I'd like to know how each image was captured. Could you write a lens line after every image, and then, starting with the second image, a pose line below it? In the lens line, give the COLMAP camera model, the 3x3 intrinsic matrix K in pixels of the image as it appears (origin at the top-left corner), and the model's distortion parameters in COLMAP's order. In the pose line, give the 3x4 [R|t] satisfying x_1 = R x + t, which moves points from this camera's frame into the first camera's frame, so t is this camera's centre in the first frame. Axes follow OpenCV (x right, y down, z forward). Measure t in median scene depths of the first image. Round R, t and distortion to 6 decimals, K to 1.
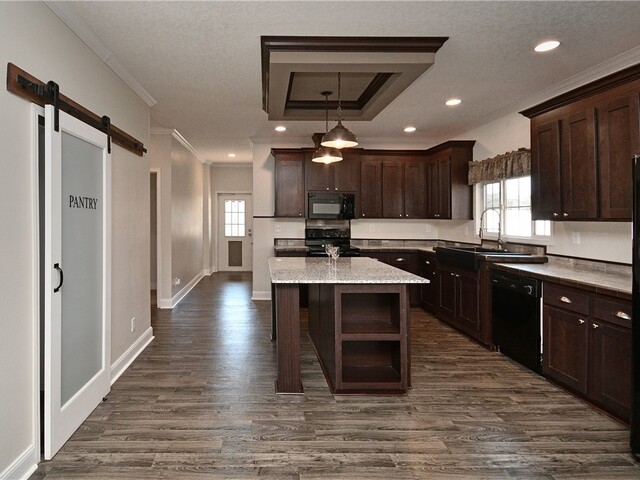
lens RADIAL K [[372.6, 0, 268.5], [0, 372.6, 213.2], [0, 0, 1]] dist [0.004595, -0.000490]
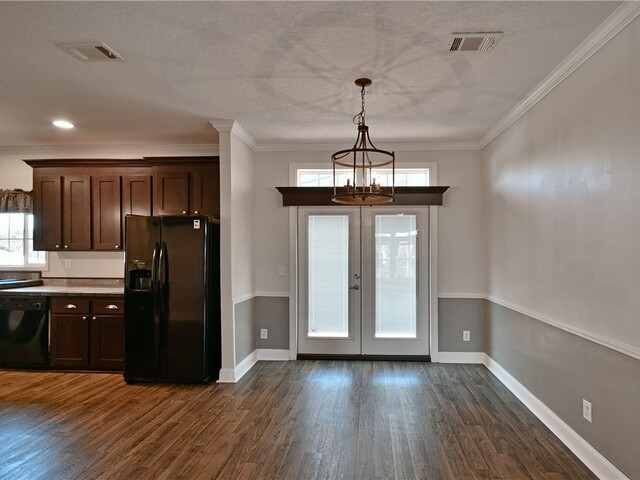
lens RADIAL K [[319.2, 0, 351.1], [0, 319.2, 251.5], [0, 0, 1]] dist [0.005756, -0.006202]
pose [[0.043927, -0.002855, 0.999031, -0.288016], [-0.014722, 0.999885, 0.003505, 0.001971], [-0.998926, -0.014861, 0.043880, -0.086819]]
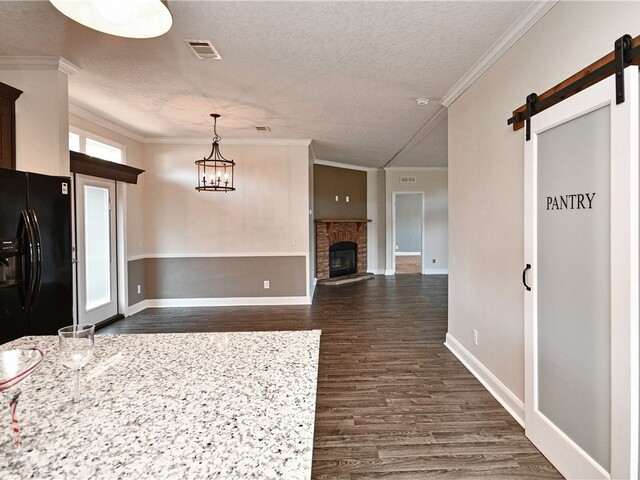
lens RADIAL K [[358.5, 0, 352.3], [0, 358.5, 228.6], [0, 0, 1]] dist [-0.006499, -0.003119]
pose [[-0.998306, -0.000126, -0.058182, -0.001438], [-0.000633, 0.999962, 0.008699, 0.013917], [0.058179, 0.008721, -0.998268, 1.164337]]
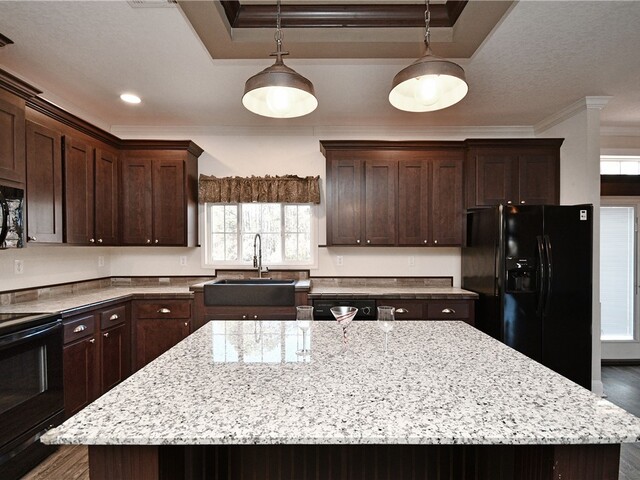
lens RADIAL K [[319.2, 0, 319.6], [0, 319.2, 253.0], [0, 0, 1]] dist [0.005756, -0.006202]
pose [[0.009765, -0.029626, 0.999513, -0.200408], [-0.012218, 0.999483, 0.029744, 0.009928], [-0.999878, -0.012502, 0.009398, 0.983071]]
